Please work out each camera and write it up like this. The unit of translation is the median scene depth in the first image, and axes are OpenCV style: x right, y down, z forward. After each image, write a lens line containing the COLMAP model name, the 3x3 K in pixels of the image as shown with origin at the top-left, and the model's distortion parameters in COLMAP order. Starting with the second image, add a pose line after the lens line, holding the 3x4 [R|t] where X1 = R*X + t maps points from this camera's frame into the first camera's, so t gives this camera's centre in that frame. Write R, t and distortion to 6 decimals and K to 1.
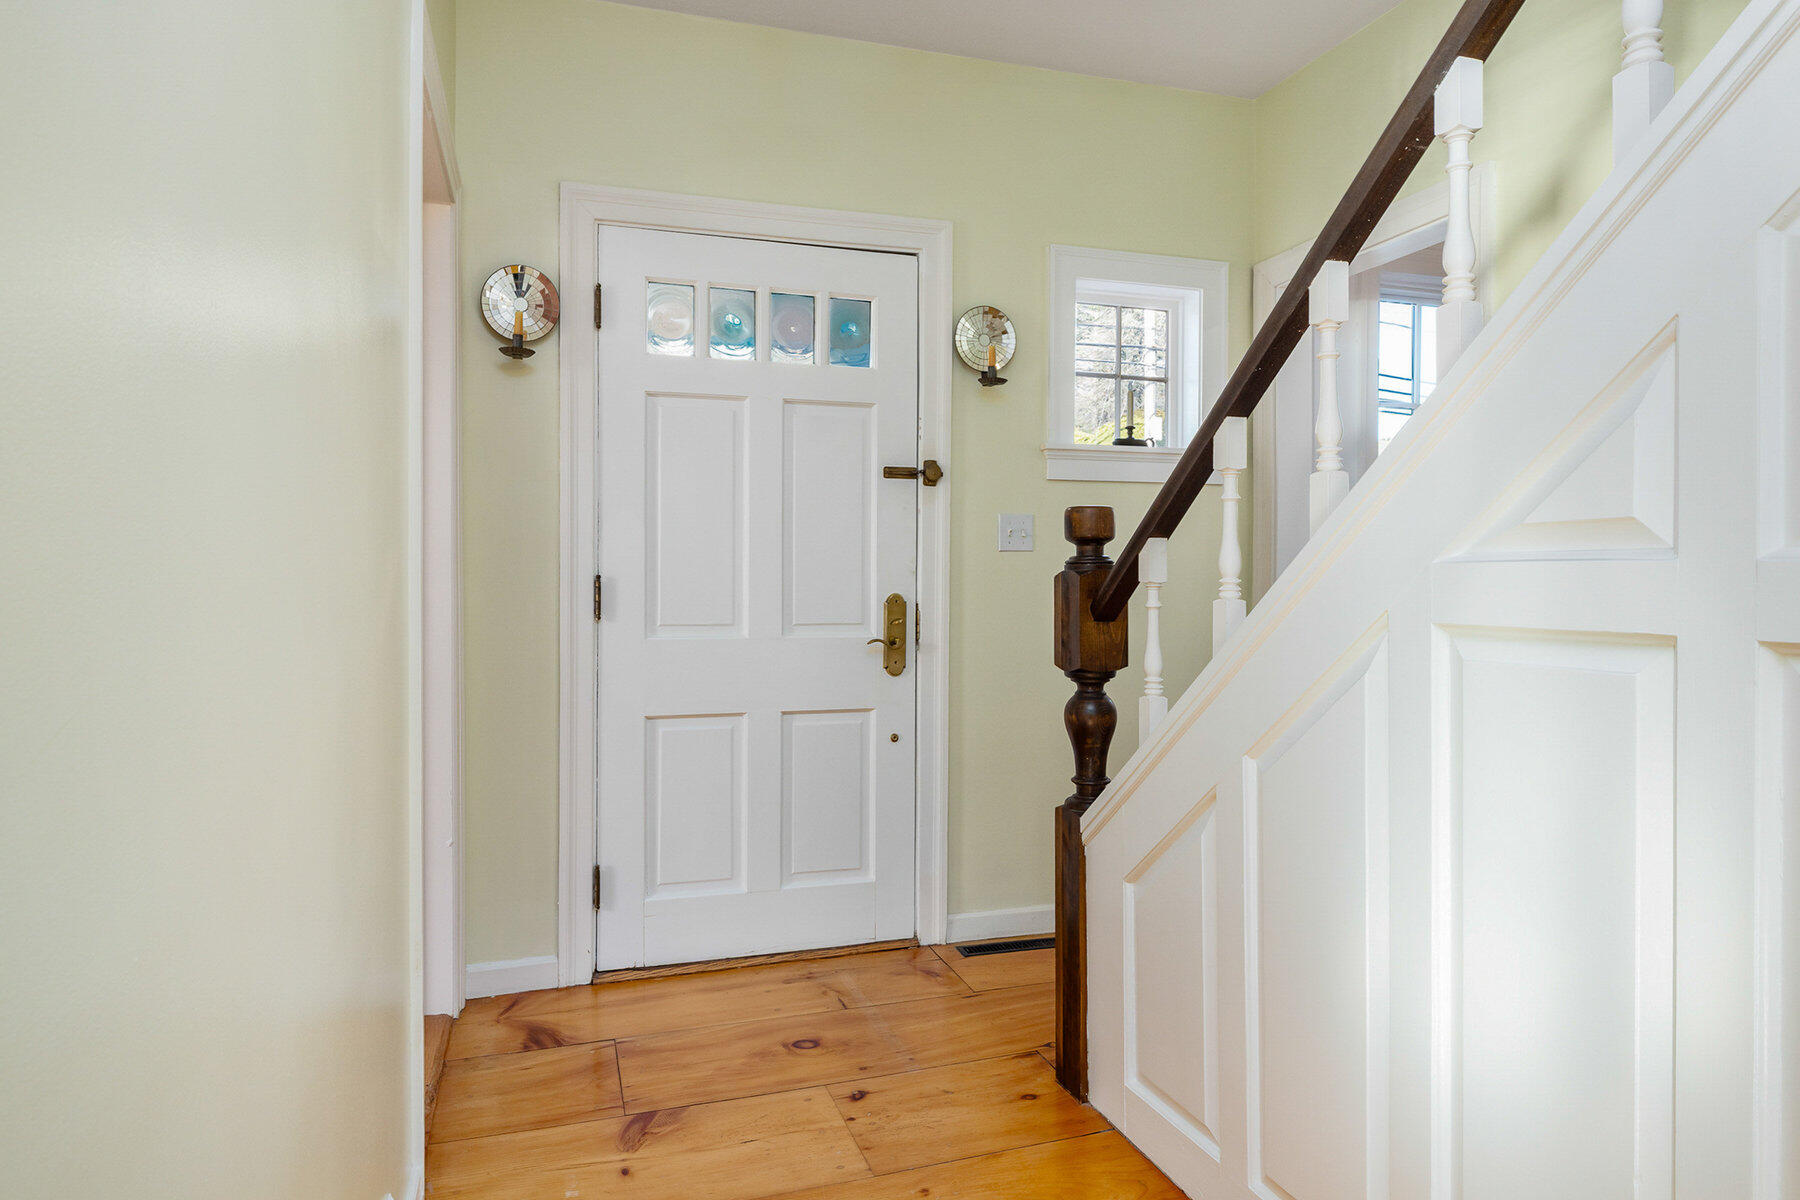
lens RADIAL K [[1074.0, 0, 900.0], [0, 1074.0, 600.0], [0, 0, 1]] dist [-0.000781, -0.000132]
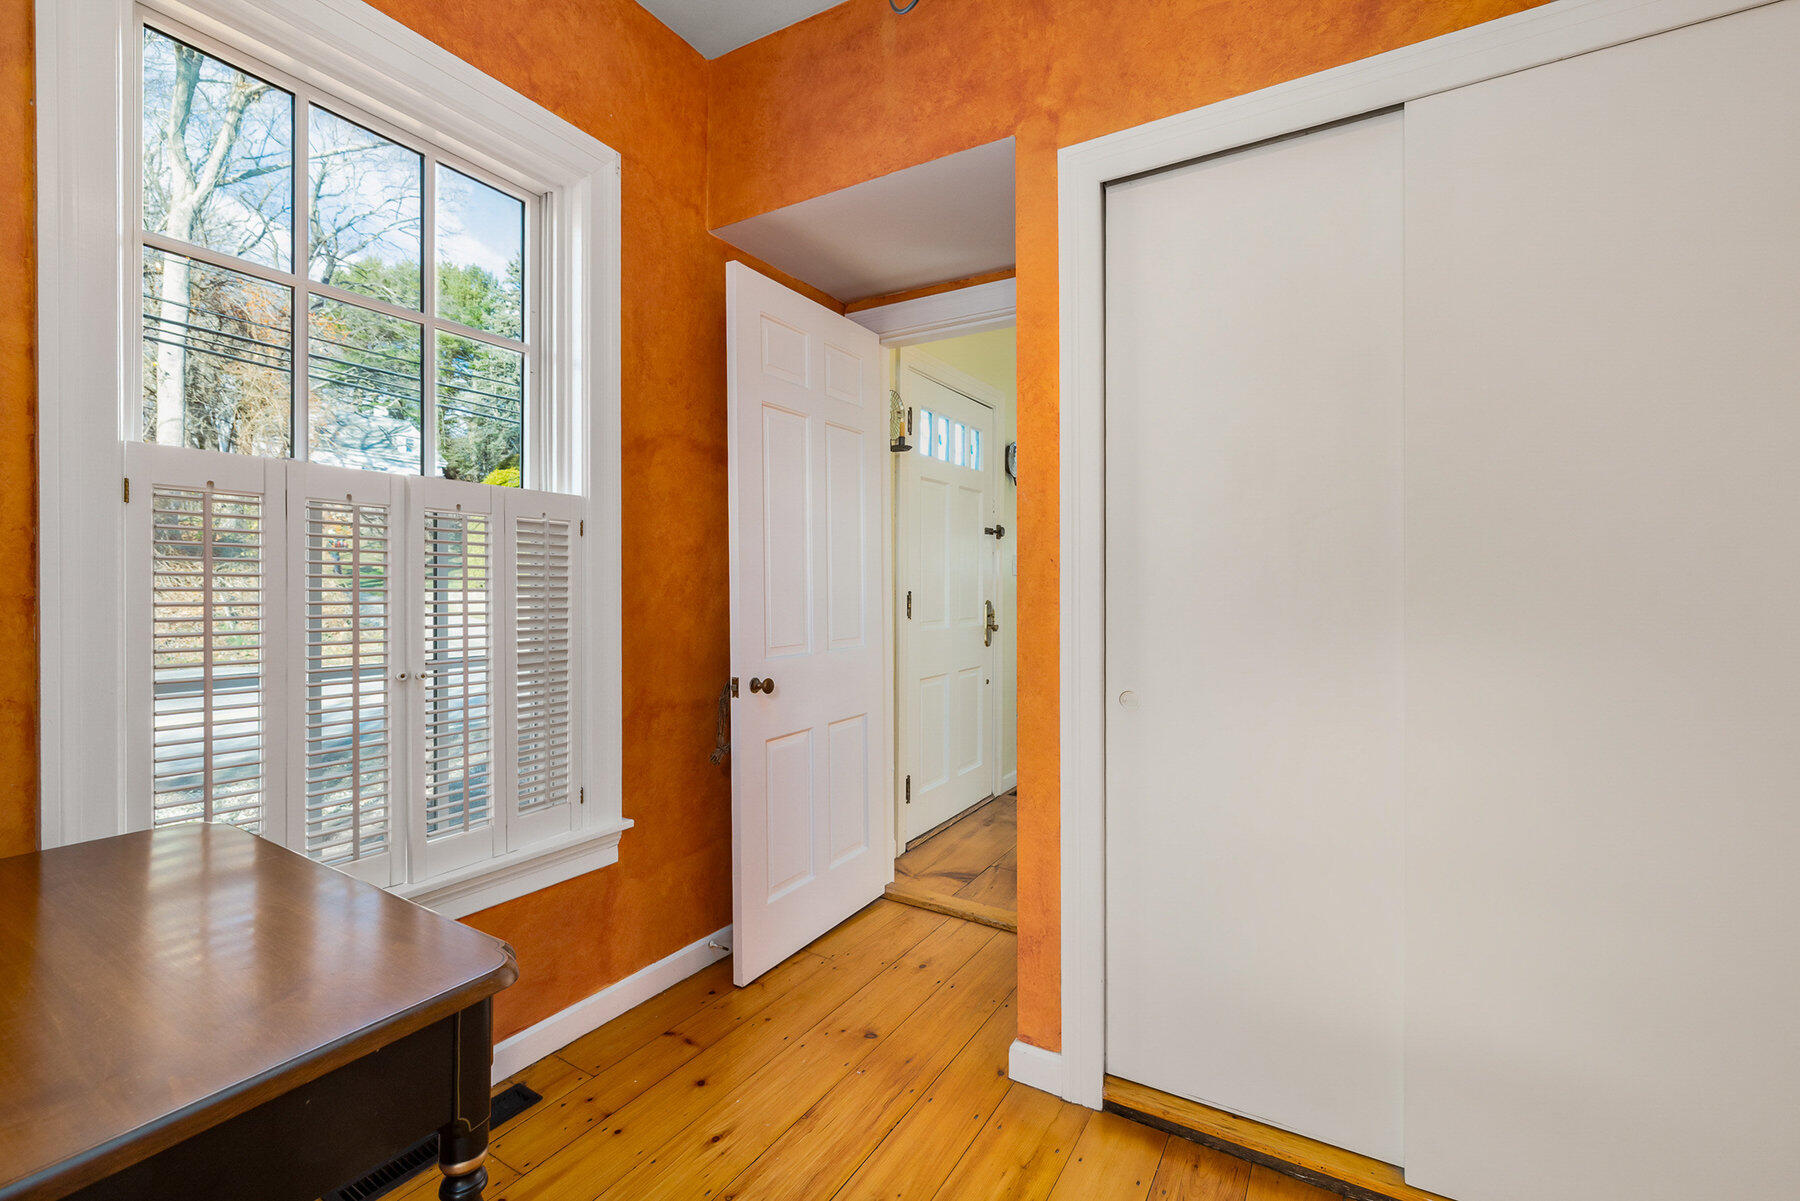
lens RADIAL K [[774.3, 0, 900.0], [0, 774.3, 600.5], [0, 0, 1]] dist [0.000073, -0.000001]
pose [[0.754524, -0.013272, 0.656138, -0.998278], [0.007193, 0.999903, 0.011954, -0.021746], [-0.656233, -0.004299, 0.754546, 0.149006]]
